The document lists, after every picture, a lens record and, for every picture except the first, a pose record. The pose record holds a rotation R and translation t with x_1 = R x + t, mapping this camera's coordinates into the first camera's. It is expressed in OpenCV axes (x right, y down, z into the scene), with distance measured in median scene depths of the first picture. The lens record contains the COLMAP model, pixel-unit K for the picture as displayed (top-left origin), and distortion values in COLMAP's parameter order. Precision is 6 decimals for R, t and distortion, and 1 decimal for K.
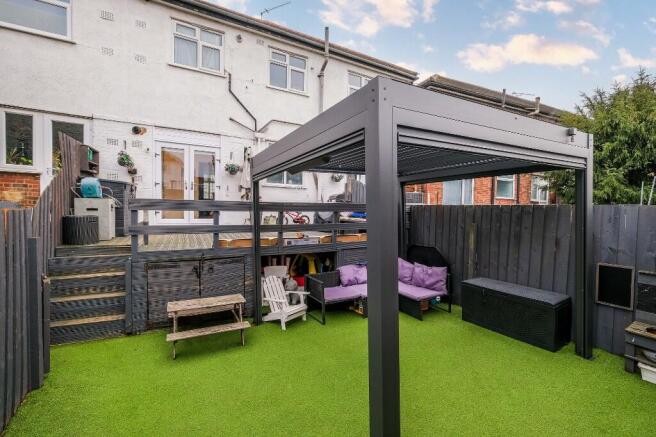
lens RADIAL K [[284.9, 0, 328.0], [0, 284.9, 211.5], [0, 0, 1]] dist [-0.002660, -0.000578]
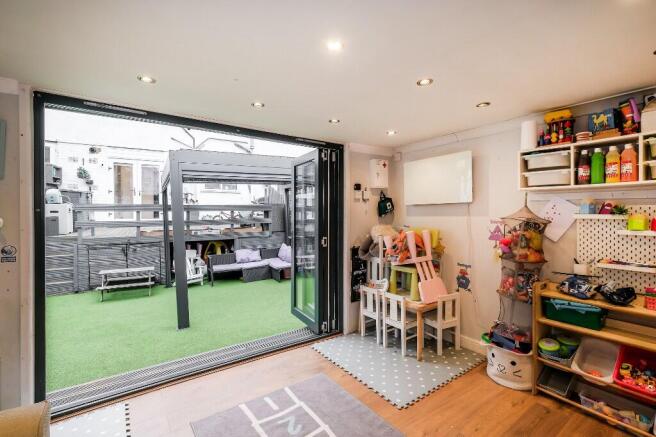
lens RADIAL K [[290.1, 0, 328.1], [0, 290.1, 207.4], [0, 0, 1]] dist [-0.001076, -0.000241]
pose [[0.999313, -0.016714, 0.033069, 0.433075], [0.017215, 0.999740, -0.014946, 0.013936], [-0.032810, 0.015505, 0.999341, -0.430869]]
